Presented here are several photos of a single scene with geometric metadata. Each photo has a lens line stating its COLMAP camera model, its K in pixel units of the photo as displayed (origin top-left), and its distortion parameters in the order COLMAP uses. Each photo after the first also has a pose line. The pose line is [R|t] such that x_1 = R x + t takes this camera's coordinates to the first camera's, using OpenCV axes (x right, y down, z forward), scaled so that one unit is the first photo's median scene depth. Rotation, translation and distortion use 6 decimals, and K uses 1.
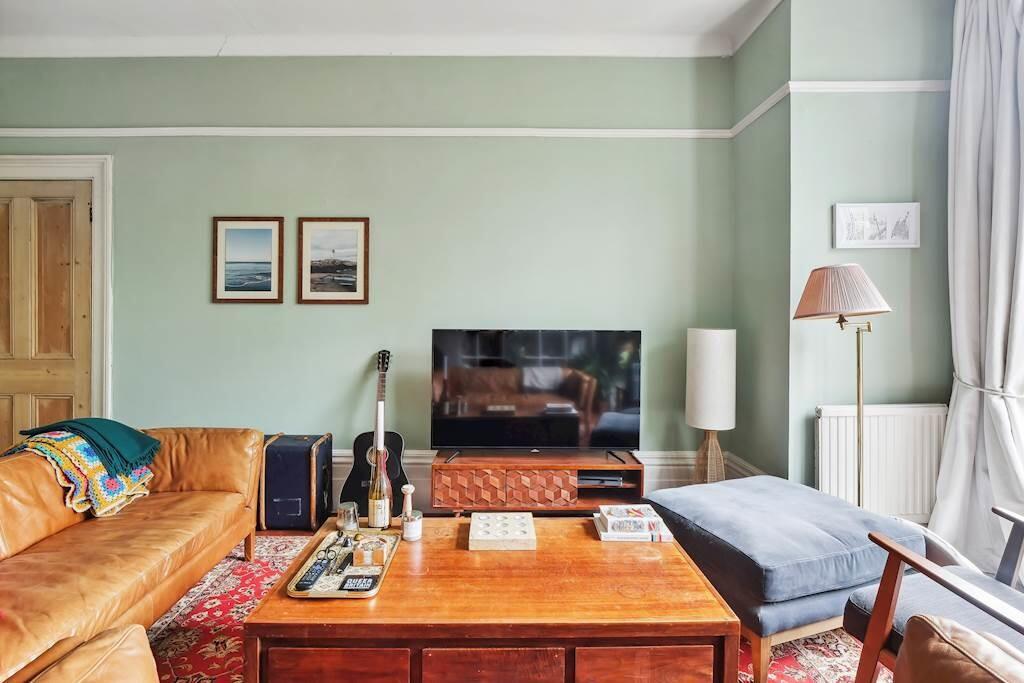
lens RADIAL K [[516.2, 0, 511.2], [0, 516.2, 322.2], [0, 0, 1]] dist [-0.014610, -0.000593]
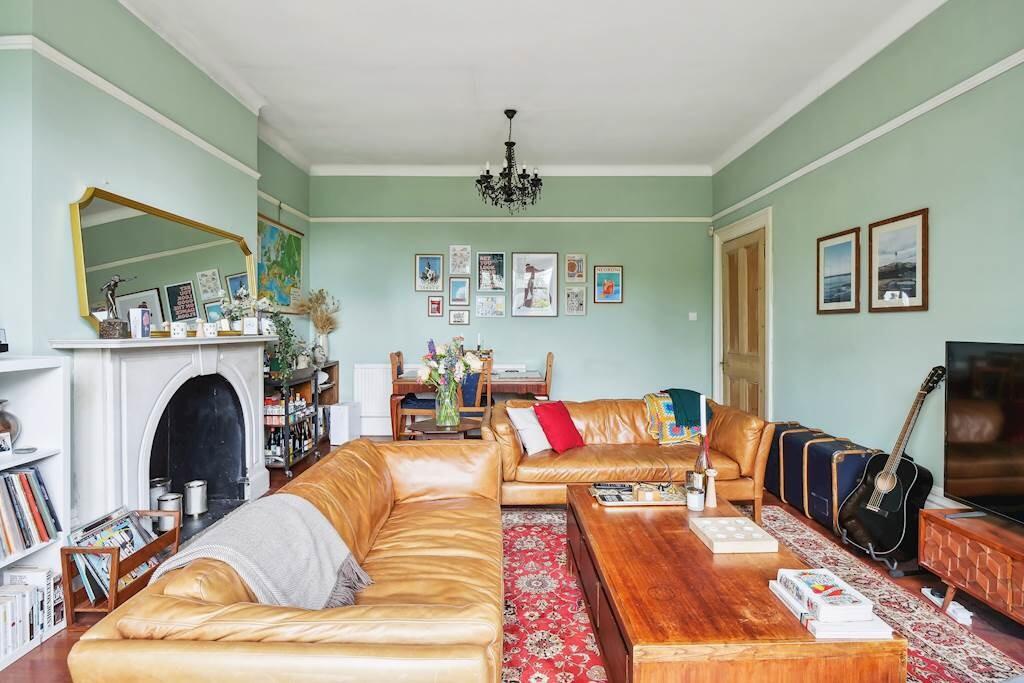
lens RADIAL K [[516.1, 0, 504.9], [0, 516.1, 339.2], [0, 0, 1]] dist [-0.007953, -0.001227]
pose [[-0.012741, 0.021661, -0.999684, 0.575611], [-0.007588, 0.999734, 0.021758, -0.001369], [0.999890, 0.007863, -0.012573, 0.320366]]
